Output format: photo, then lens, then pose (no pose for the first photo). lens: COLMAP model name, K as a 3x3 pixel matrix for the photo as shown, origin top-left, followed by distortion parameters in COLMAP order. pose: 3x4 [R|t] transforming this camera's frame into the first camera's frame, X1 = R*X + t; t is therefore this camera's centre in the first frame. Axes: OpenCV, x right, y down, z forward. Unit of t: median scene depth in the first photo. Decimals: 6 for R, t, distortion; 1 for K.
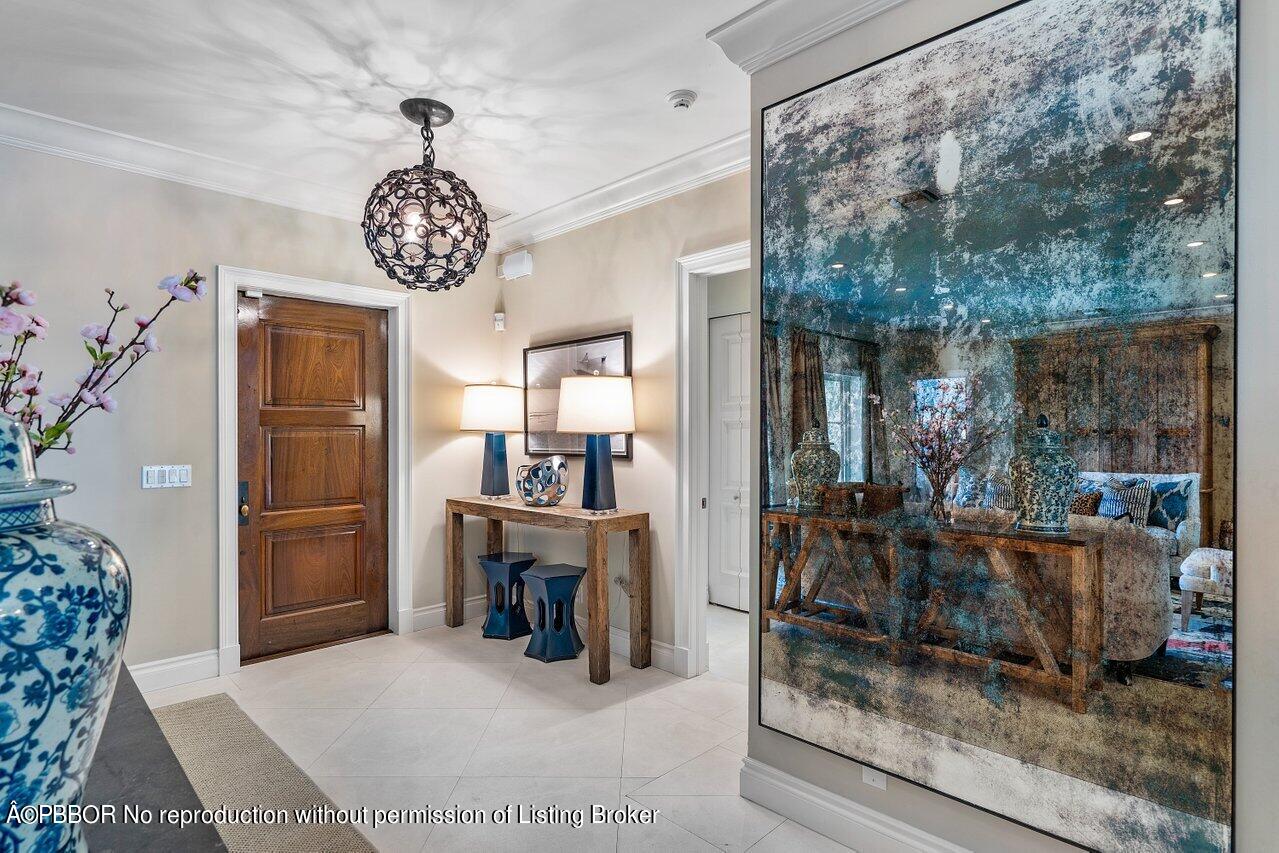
lens RADIAL K [[646.7, 0, 639.5], [0, 646.7, 426.5], [0, 0, 1]] dist [0.001680, 0.000377]
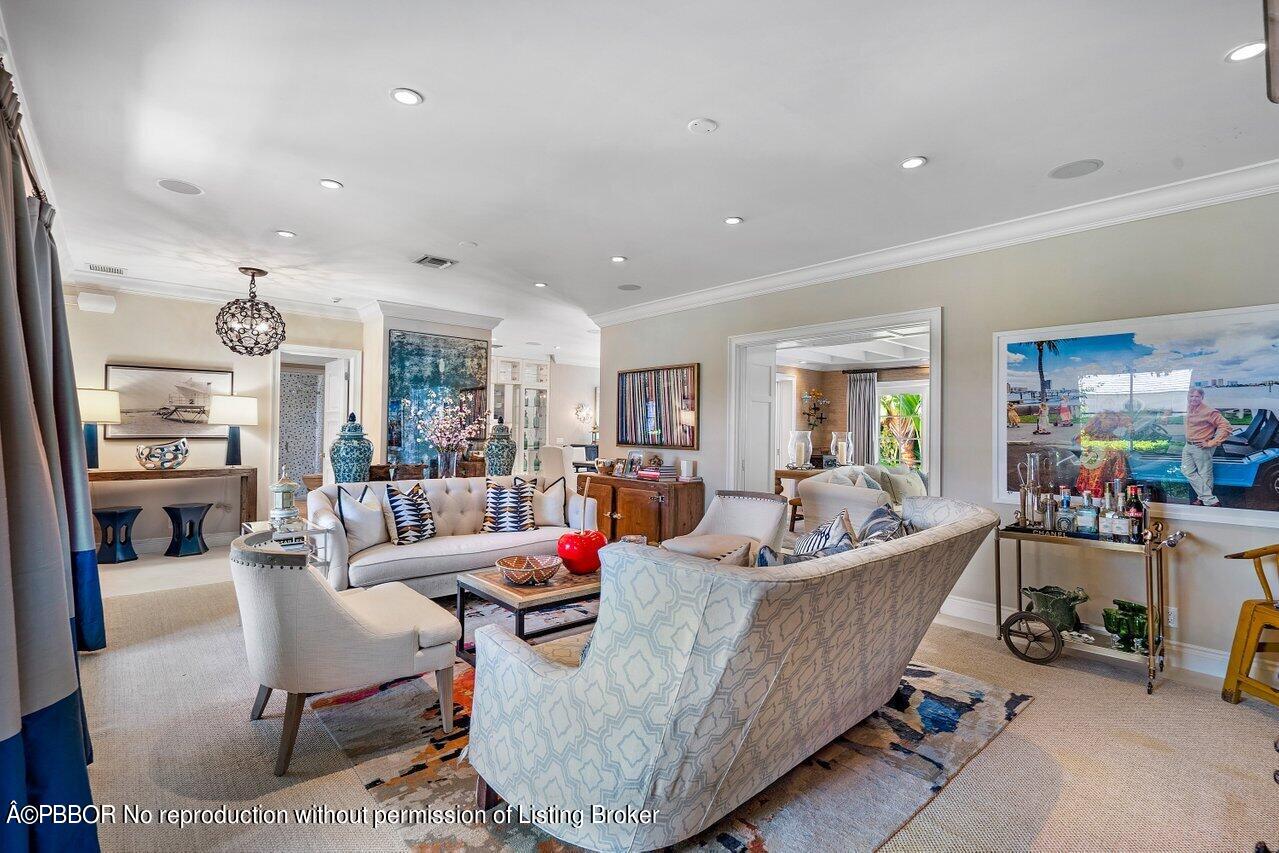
lens RADIAL K [[602.2, 0, 639.5], [0, 602.2, 426.5], [0, 0, 1]] dist [-0.000268, 0.000123]
pose [[0.077981, -0.000227, 0.996955, -2.835847], [-0.018503, 0.999827, 0.001675, -0.019863], [-0.996783, -0.018578, 0.077964, -0.540410]]
